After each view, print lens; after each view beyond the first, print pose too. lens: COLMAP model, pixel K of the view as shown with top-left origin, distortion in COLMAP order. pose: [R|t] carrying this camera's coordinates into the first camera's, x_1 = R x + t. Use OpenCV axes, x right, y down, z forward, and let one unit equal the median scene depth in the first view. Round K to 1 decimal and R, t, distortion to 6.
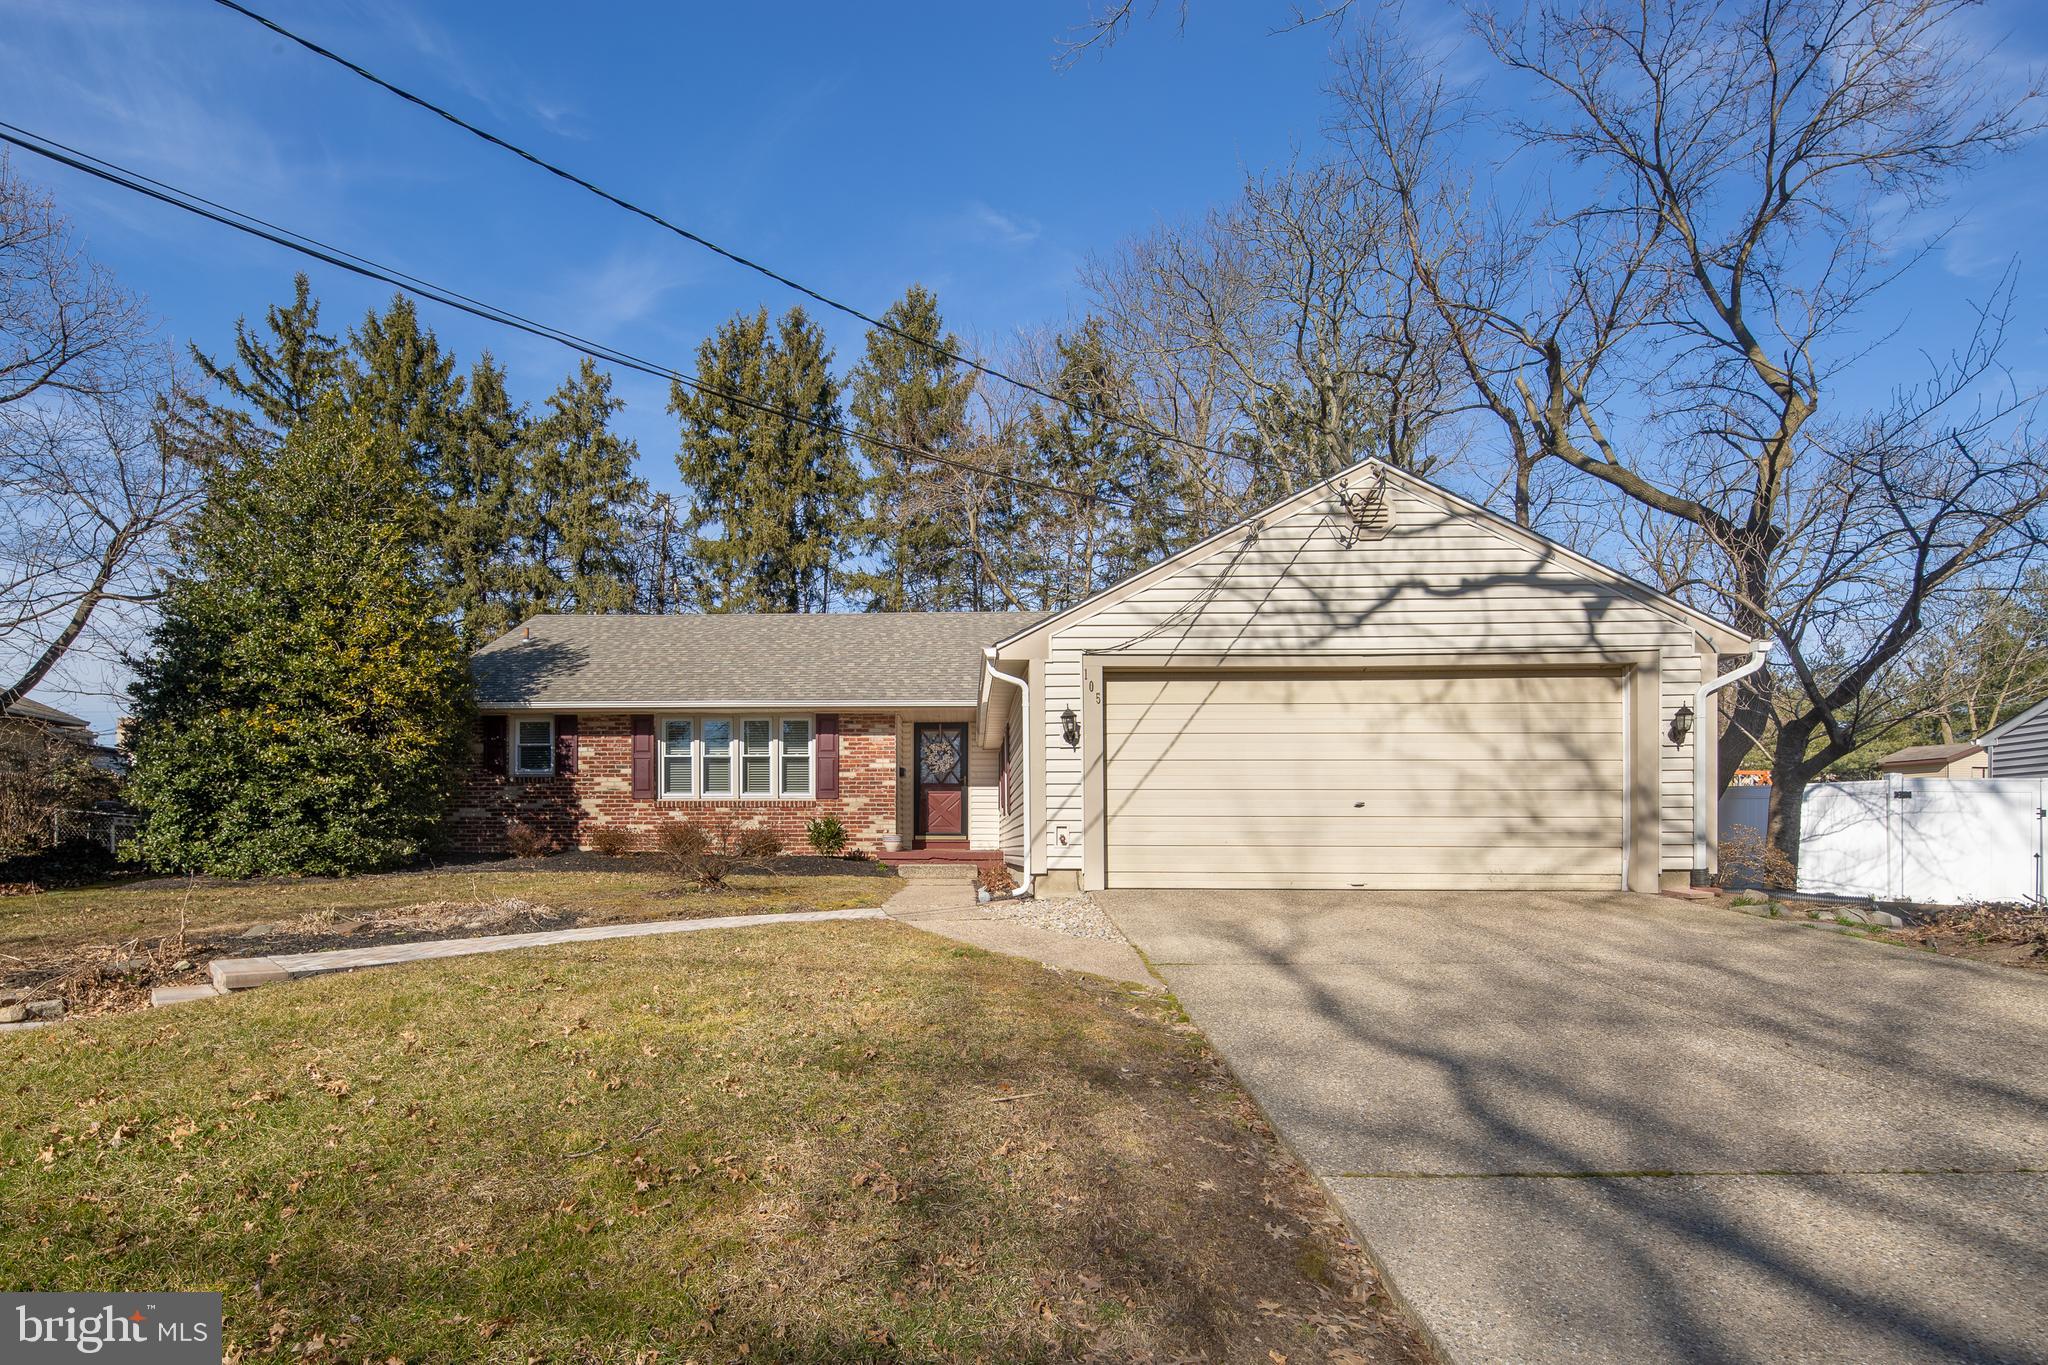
lens RADIAL K [[1037.6, 0, 1023.3], [0, 1037.6, 630.7], [0, 0, 1]] dist [-0.024167, -0.000426]
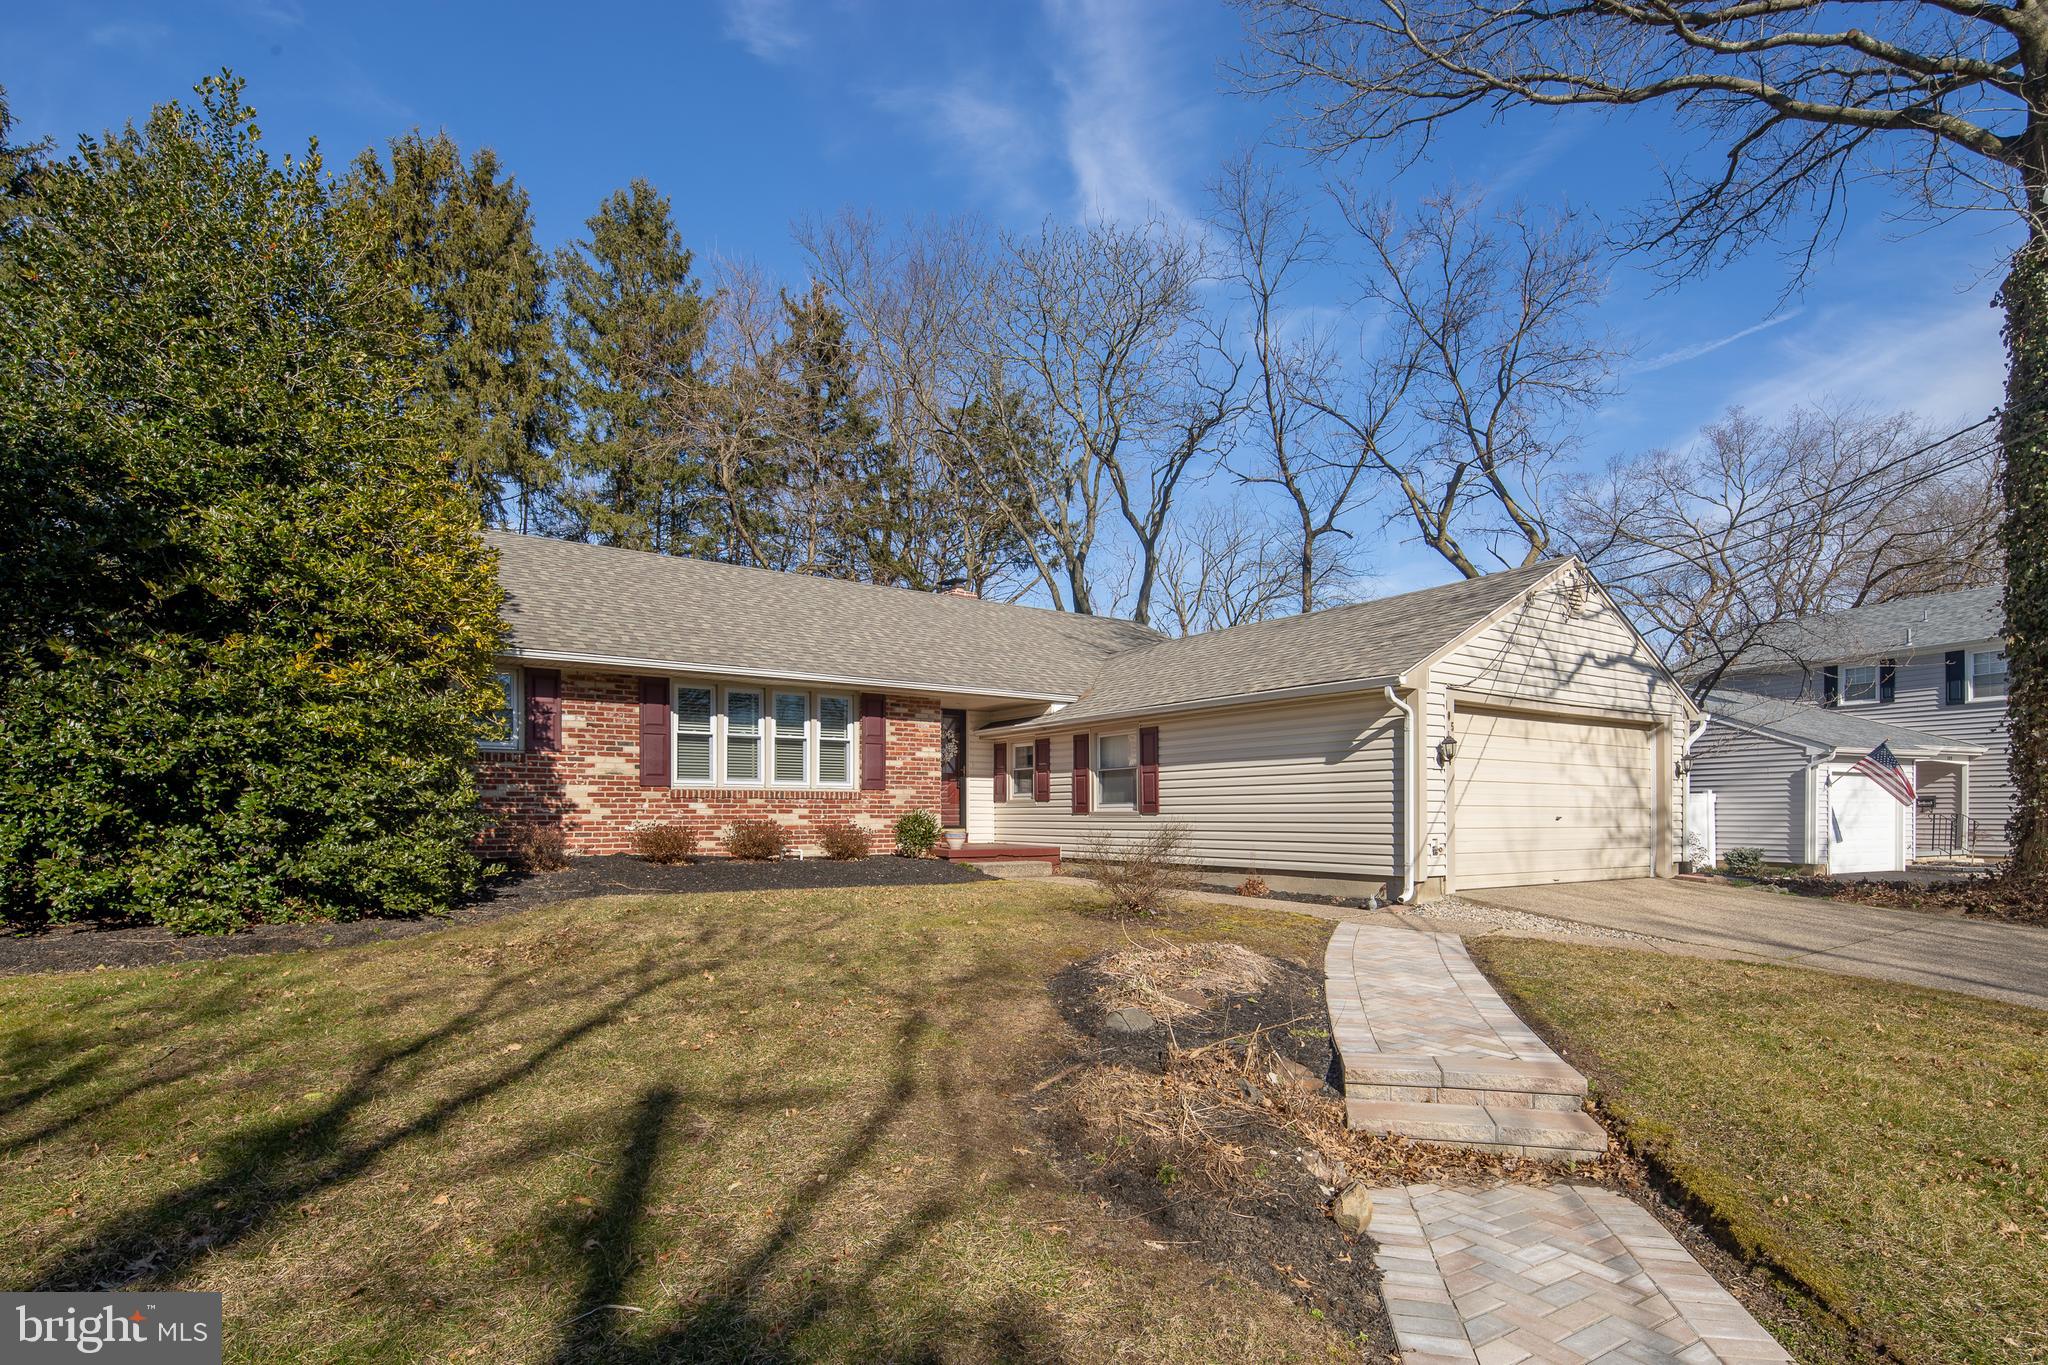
lens RADIAL K [[997.6, 0, 1027.6], [0, 997.6, 628.9], [0, 0, 1]] dist [-0.002235, -0.000921]
pose [[0.793165, 0.112026, 0.598615, -0.609534], [-0.127915, 0.991655, -0.016092, 0.021895], [-0.595422, -0.063808, 0.800875, 0.242771]]
